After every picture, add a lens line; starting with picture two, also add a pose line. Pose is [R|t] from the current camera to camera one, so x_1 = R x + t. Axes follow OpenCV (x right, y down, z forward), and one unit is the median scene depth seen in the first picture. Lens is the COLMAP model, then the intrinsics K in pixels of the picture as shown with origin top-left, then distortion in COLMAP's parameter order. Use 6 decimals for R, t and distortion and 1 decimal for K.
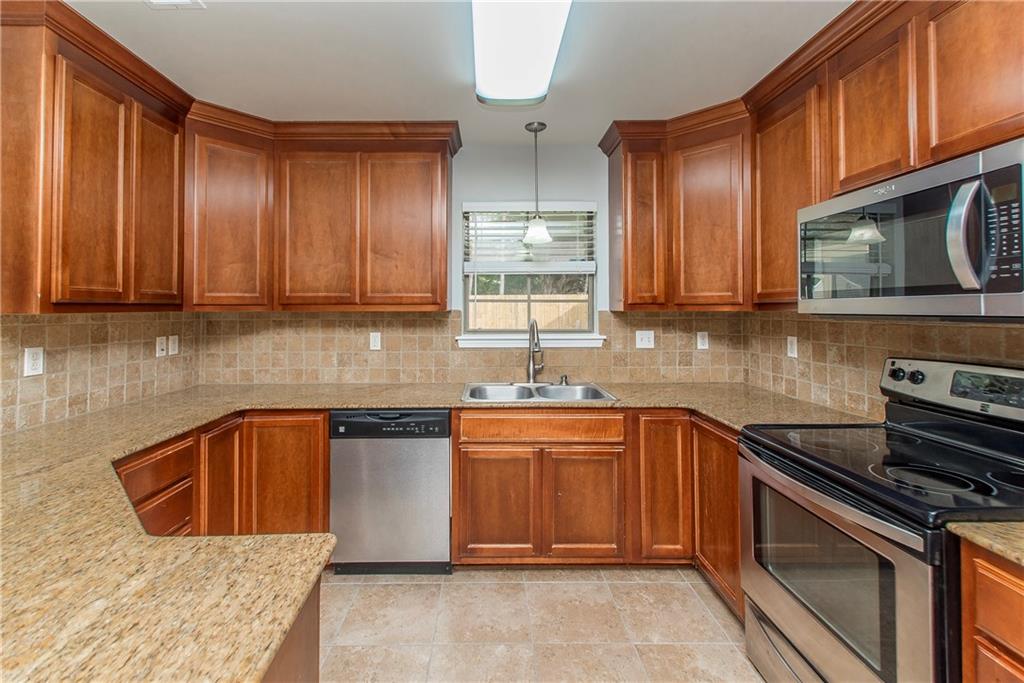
lens RADIAL K [[441.8, 0, 486.3], [0, 441.8, 303.2], [0, 0, 1]] dist [0.001184, -0.000034]
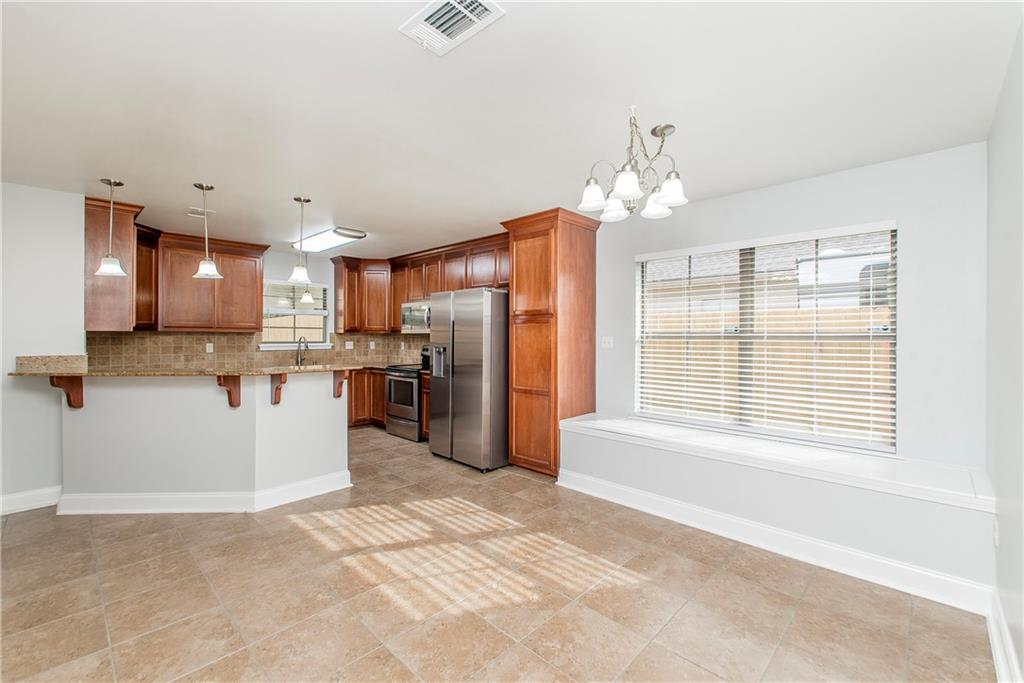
lens RADIAL K [[431.7, 0, 518.8], [0, 431.7, 334.6], [0, 0, 1]] dist [0.020442, -0.010564]
pose [[0.686616, 0.005285, 0.727001, -0.754867], [-0.013816, 0.999888, 0.005779, 0.000658], [-0.726889, -0.014012, 0.686612, -1.337415]]
